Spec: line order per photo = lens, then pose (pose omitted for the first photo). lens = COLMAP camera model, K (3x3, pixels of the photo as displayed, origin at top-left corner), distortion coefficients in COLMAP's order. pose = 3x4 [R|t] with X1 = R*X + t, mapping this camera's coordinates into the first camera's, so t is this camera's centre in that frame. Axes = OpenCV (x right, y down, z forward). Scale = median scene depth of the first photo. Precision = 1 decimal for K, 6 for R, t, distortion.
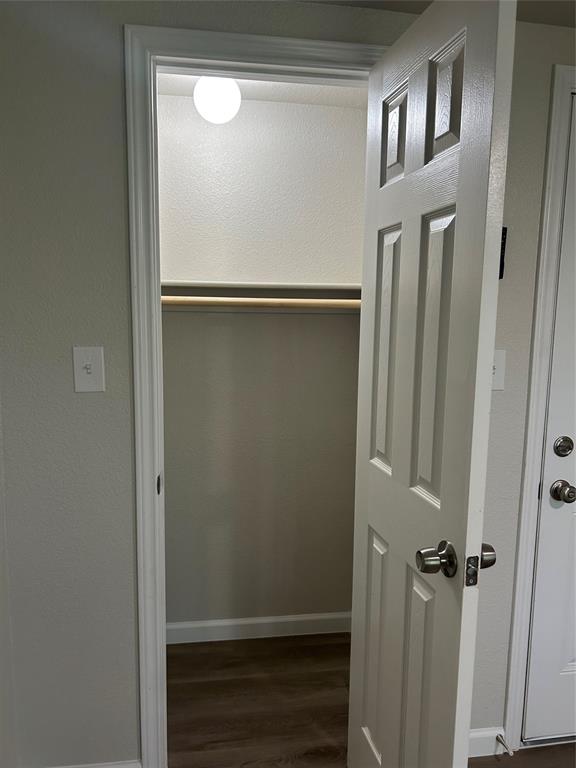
lens RADIAL K [[586.8, 0, 288.6], [0, 586.8, 381.9], [0, 0, 1]] dist [0.016524, -0.012235]
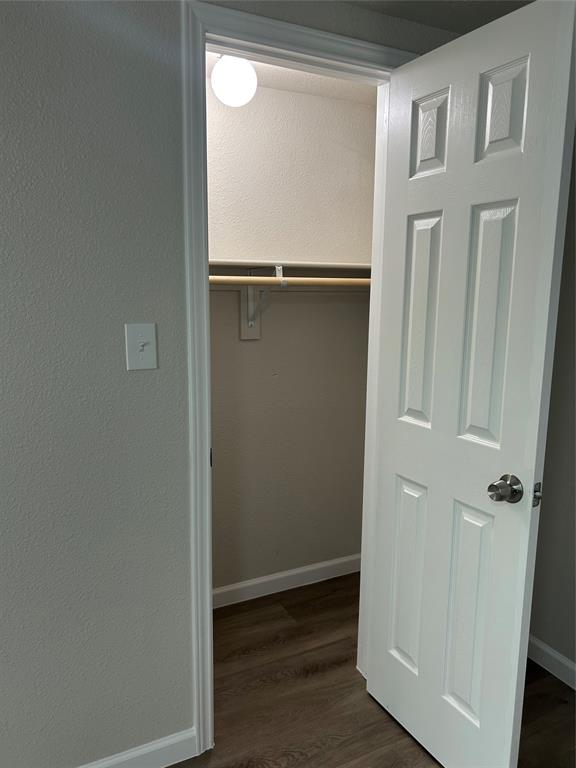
lens RADIAL K [[586.8, 0, 282.7], [0, 586.8, 386.0], [0, 0, 1]] dist [0.016524, -0.012235]
pose [[0.951116, -0.056040, 0.303708, -0.418700], [0.042599, 0.997805, 0.050707, 0.002084], [-0.305883, -0.035291, 0.951415, -0.020150]]
